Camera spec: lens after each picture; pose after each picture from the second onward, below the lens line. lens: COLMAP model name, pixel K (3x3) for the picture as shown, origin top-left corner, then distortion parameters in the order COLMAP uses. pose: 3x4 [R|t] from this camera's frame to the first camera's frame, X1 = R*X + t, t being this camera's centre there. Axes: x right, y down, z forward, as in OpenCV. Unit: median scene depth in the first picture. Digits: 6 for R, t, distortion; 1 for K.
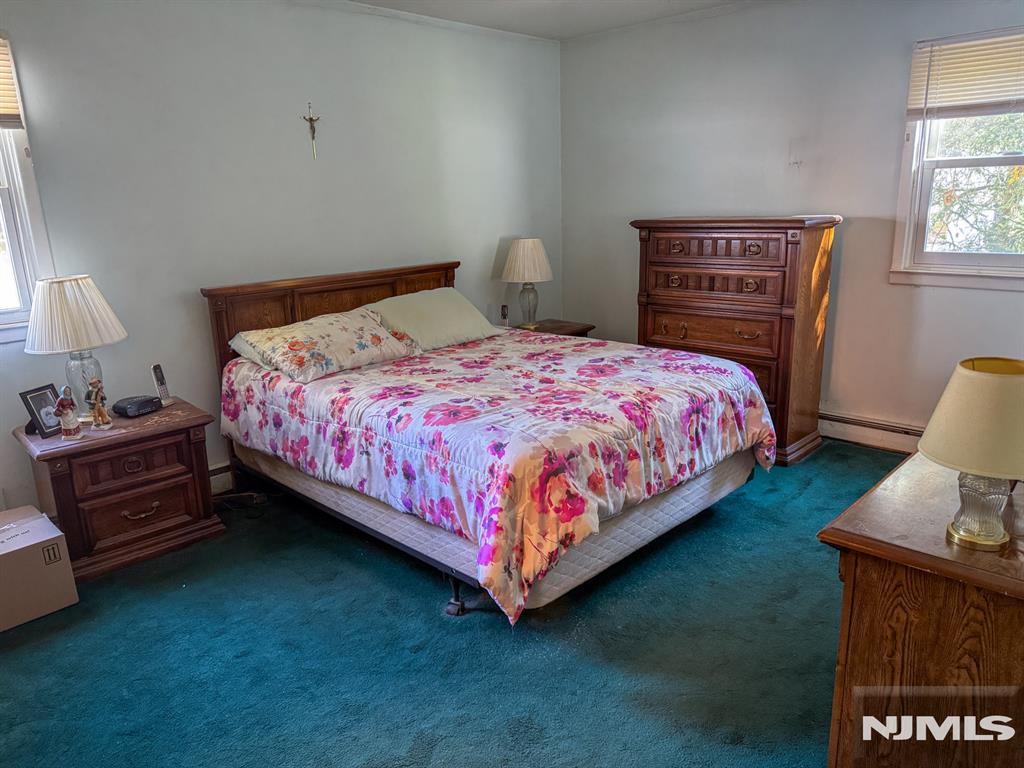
lens RADIAL K [[732.3, 0, 509.3], [0, 732.3, 388.2], [0, 0, 1]] dist [0.162969, -0.301971]
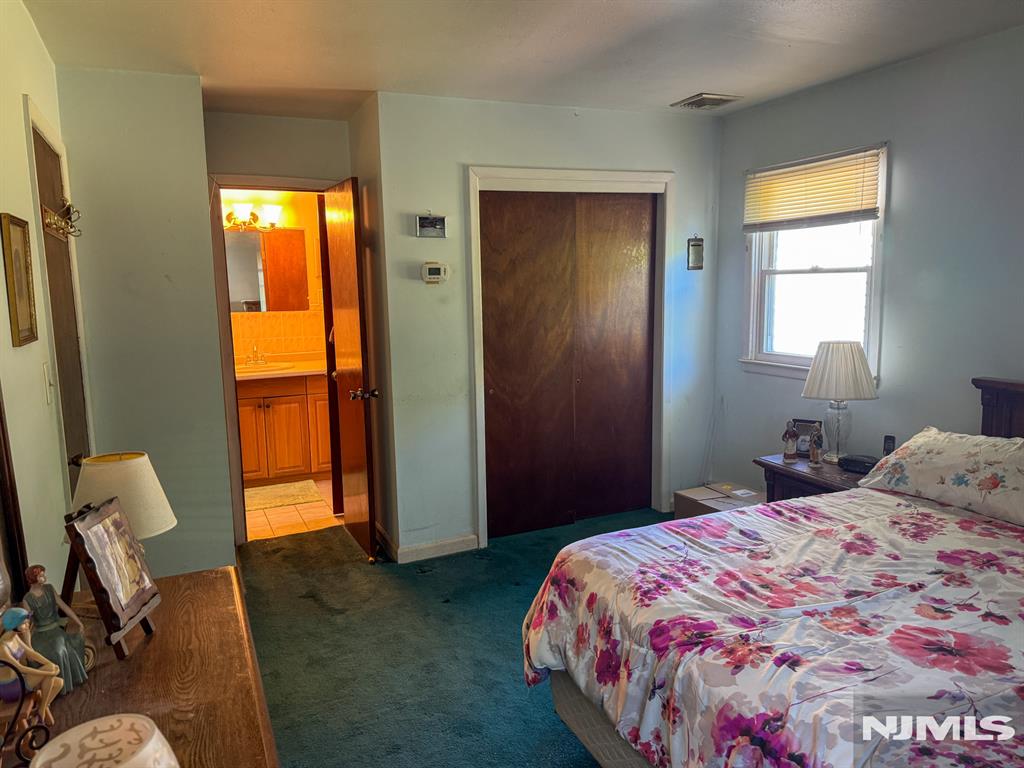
lens RADIAL K [[732.3, 0, 509.3], [0, 732.3, 388.2], [0, 0, 1]] dist [0.162969, -0.301971]
pose [[-0.369517, 0.175503, -0.912500, 0.736115], [-0.208963, 0.941155, 0.265634, -0.291705], [0.905424, 0.288835, -0.311099, 0.947229]]
